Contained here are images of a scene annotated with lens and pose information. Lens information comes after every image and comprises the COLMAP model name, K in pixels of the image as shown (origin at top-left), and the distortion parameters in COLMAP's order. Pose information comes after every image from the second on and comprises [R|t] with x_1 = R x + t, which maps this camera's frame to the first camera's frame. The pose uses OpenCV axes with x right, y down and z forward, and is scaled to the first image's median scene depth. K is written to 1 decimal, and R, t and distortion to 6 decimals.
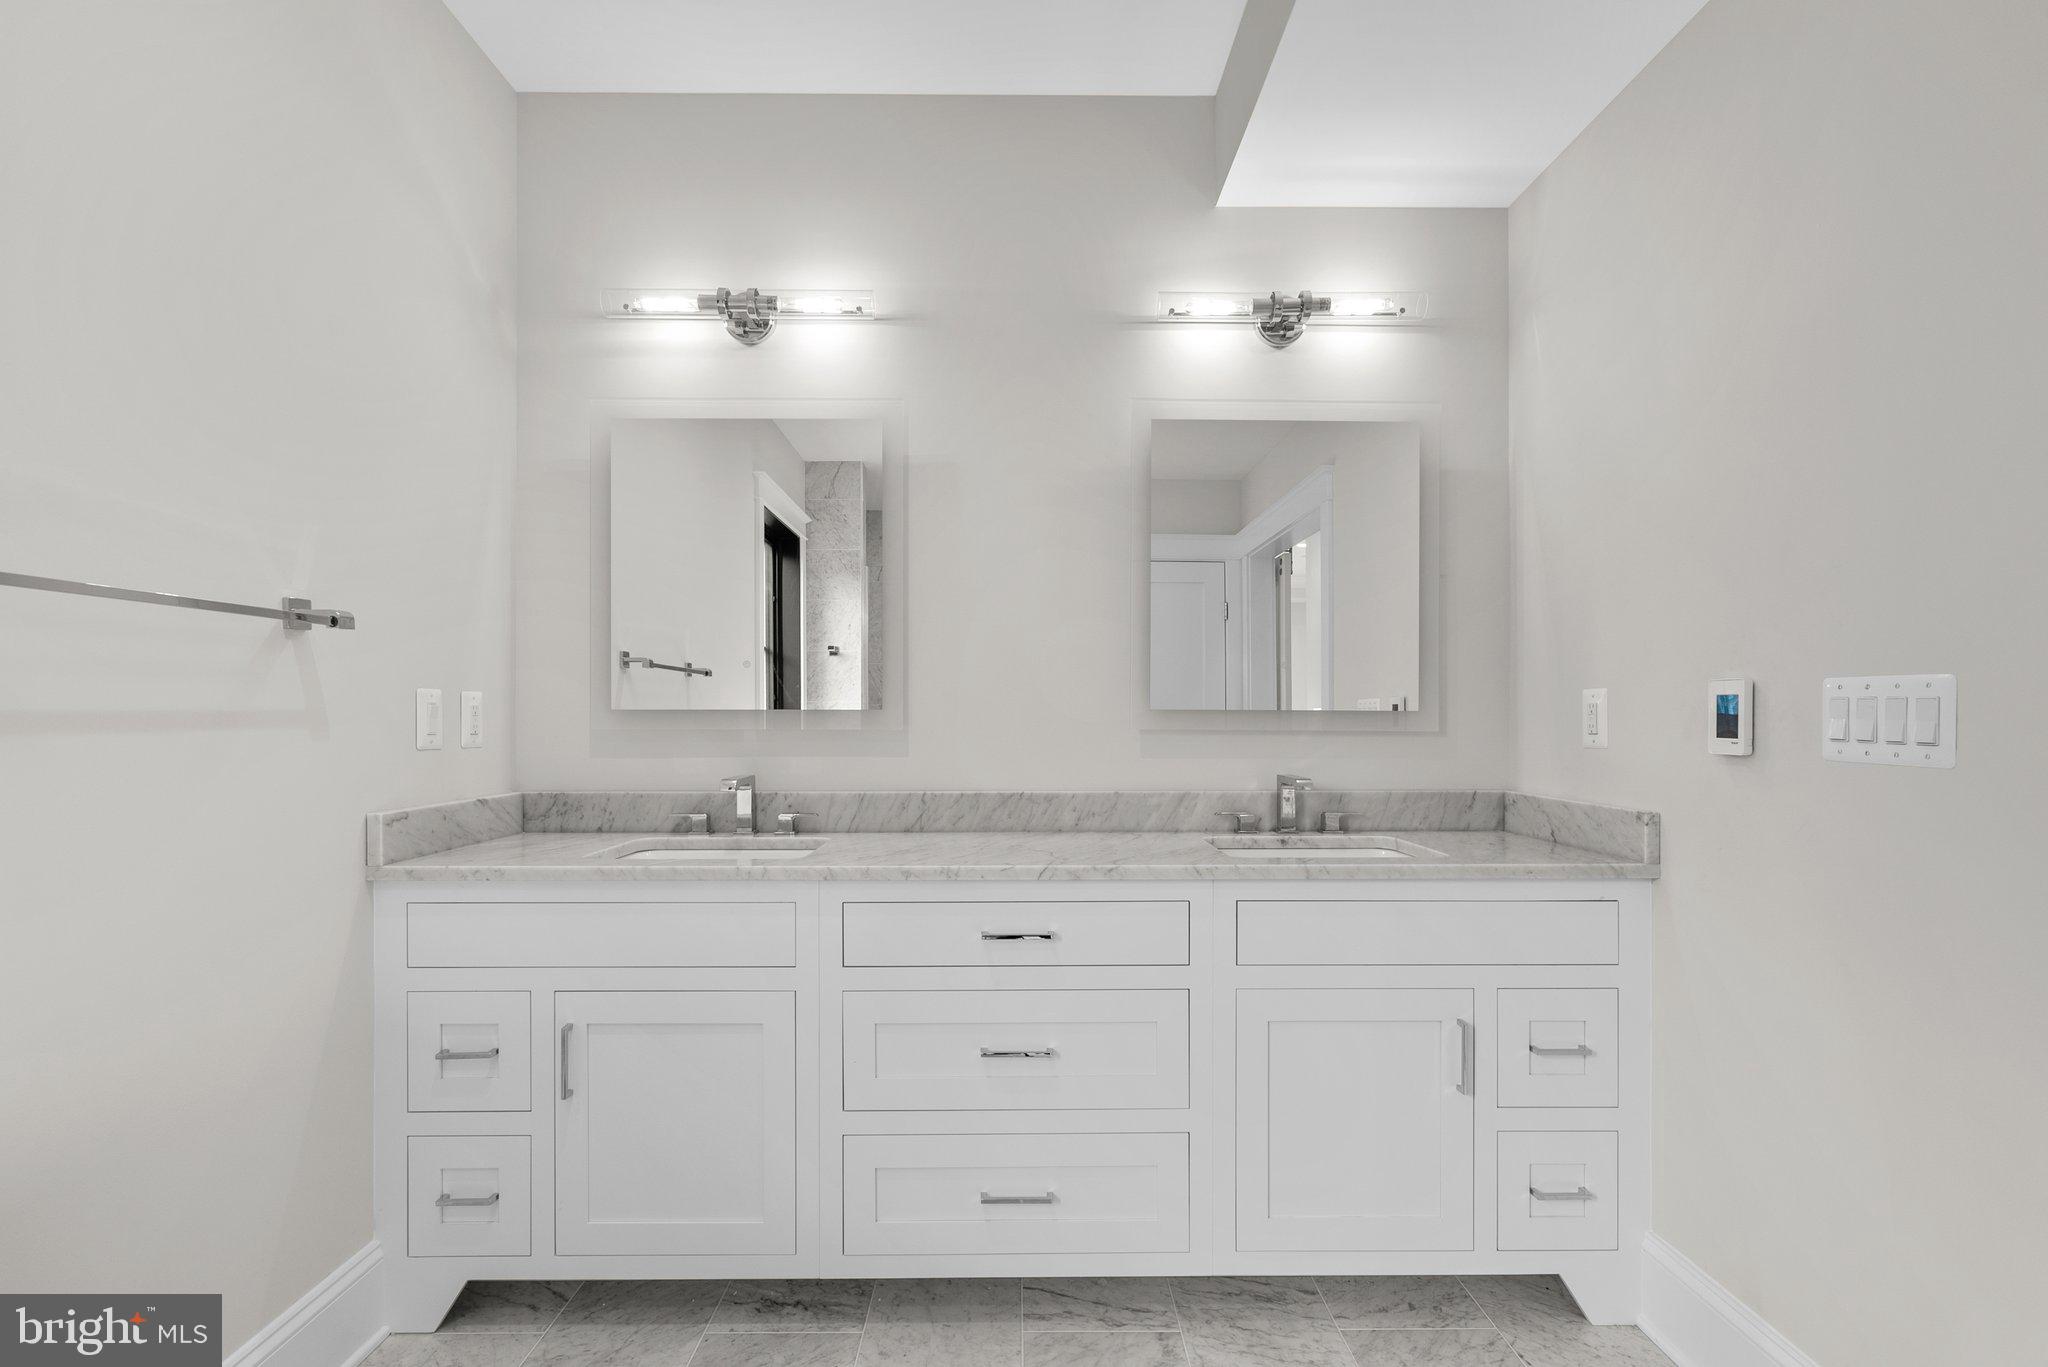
lens RADIAL K [[958.7, 0, 1023.8], [0, 958.7, 713.9], [0, 0, 1]] dist [-0.003924, -0.000190]
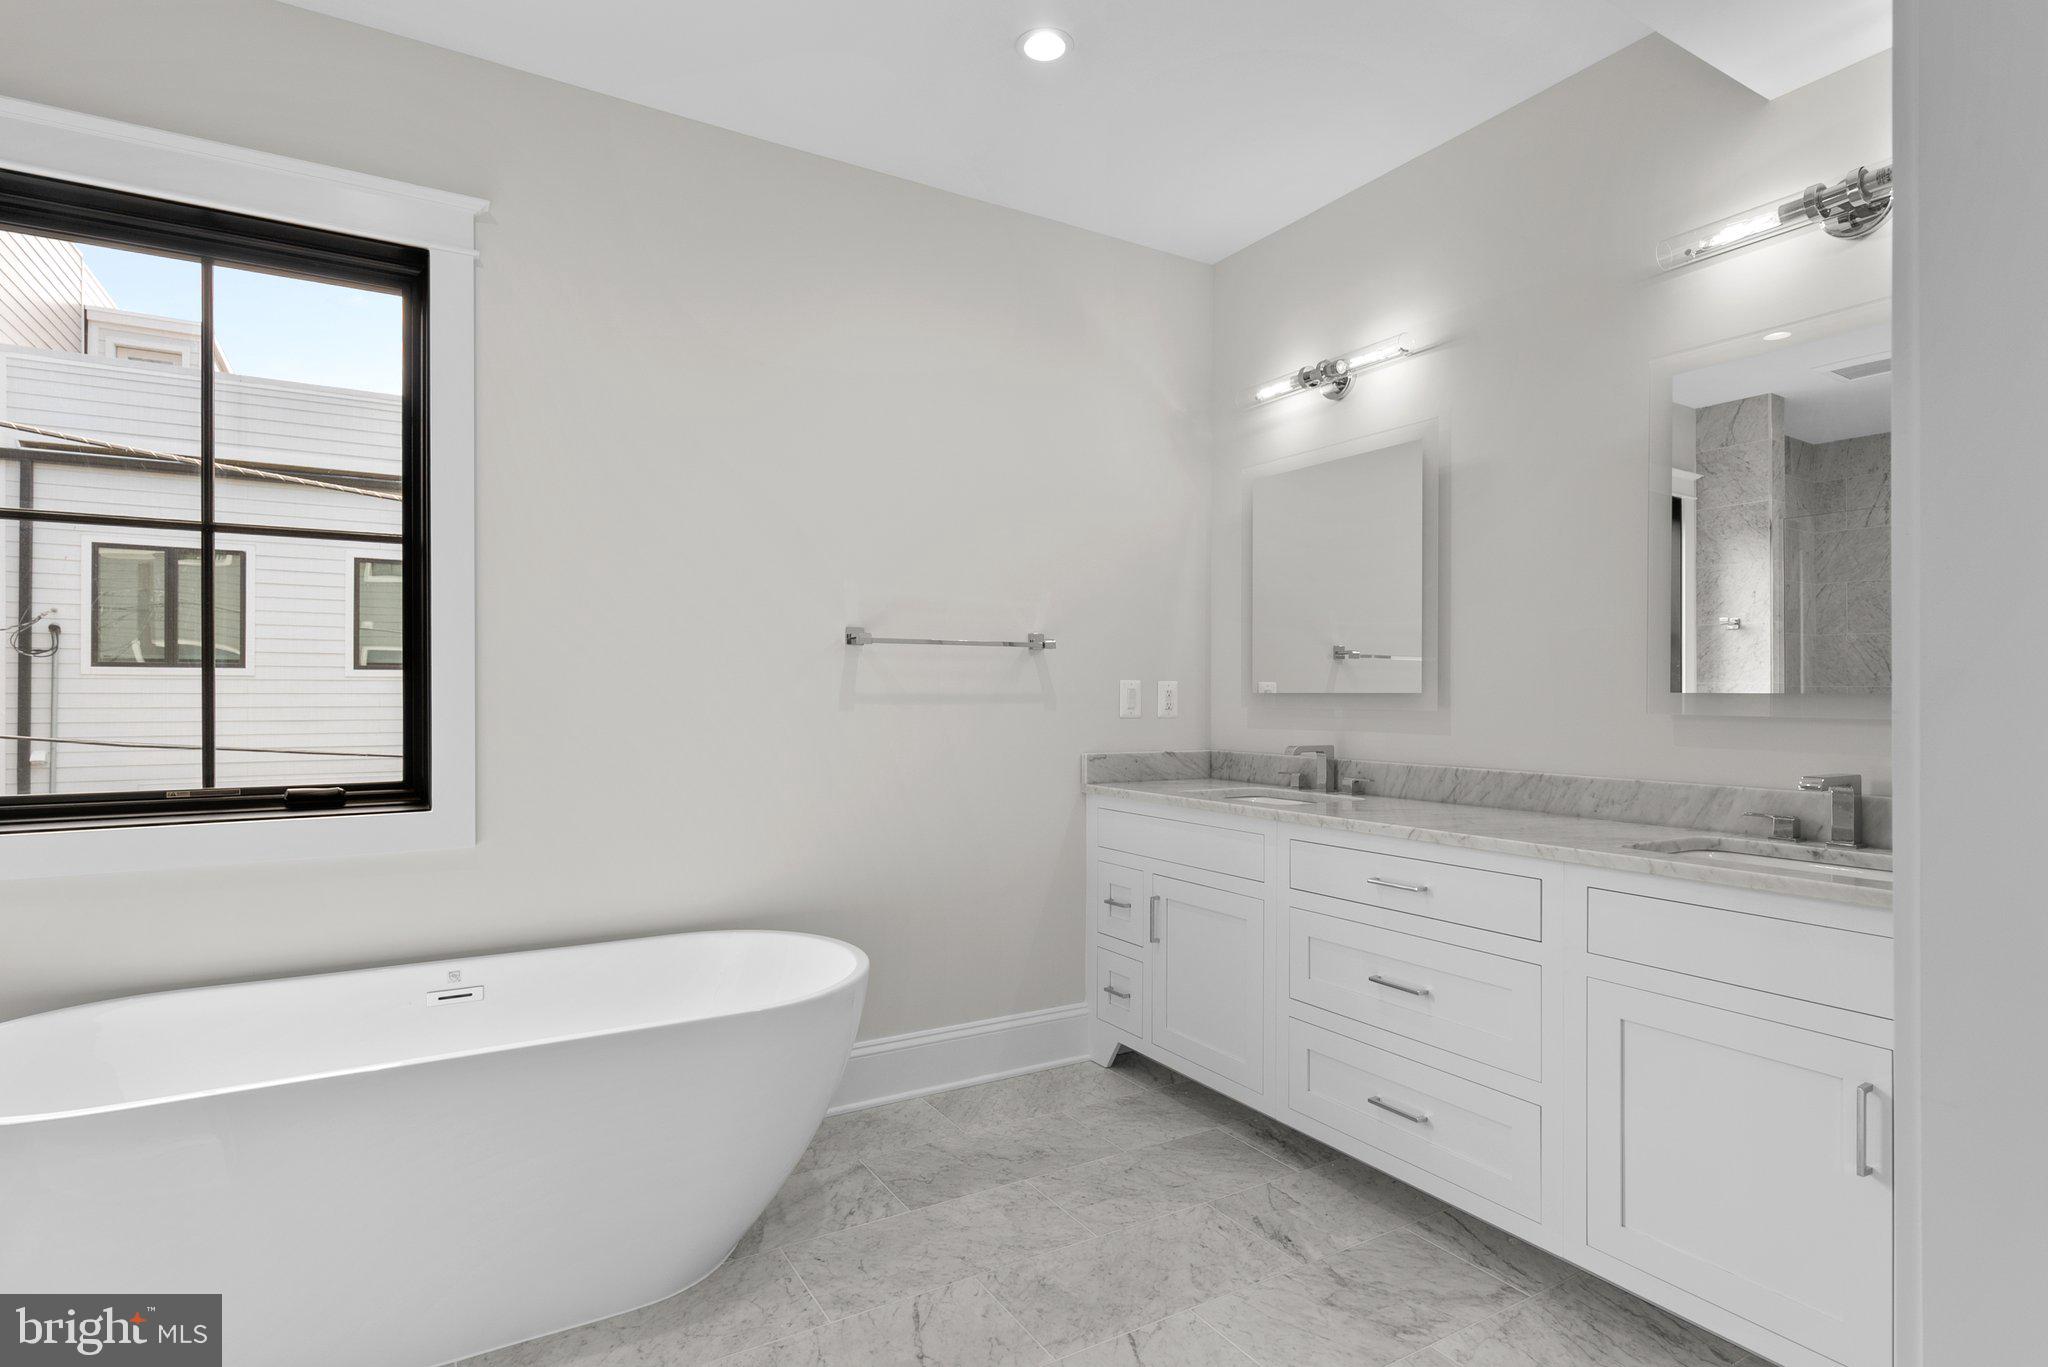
lens RADIAL K [[1043.2, 0, 1024.0], [0, 1043.2, 683.5], [0, 0, 1]] dist [0.001235, 0.000231]
pose [[0.505284, -0.008589, -0.862911, 0.689389], [-0.002703, 0.999930, -0.011536, -0.000093], [0.862949, 0.008161, 0.505225, -0.035043]]
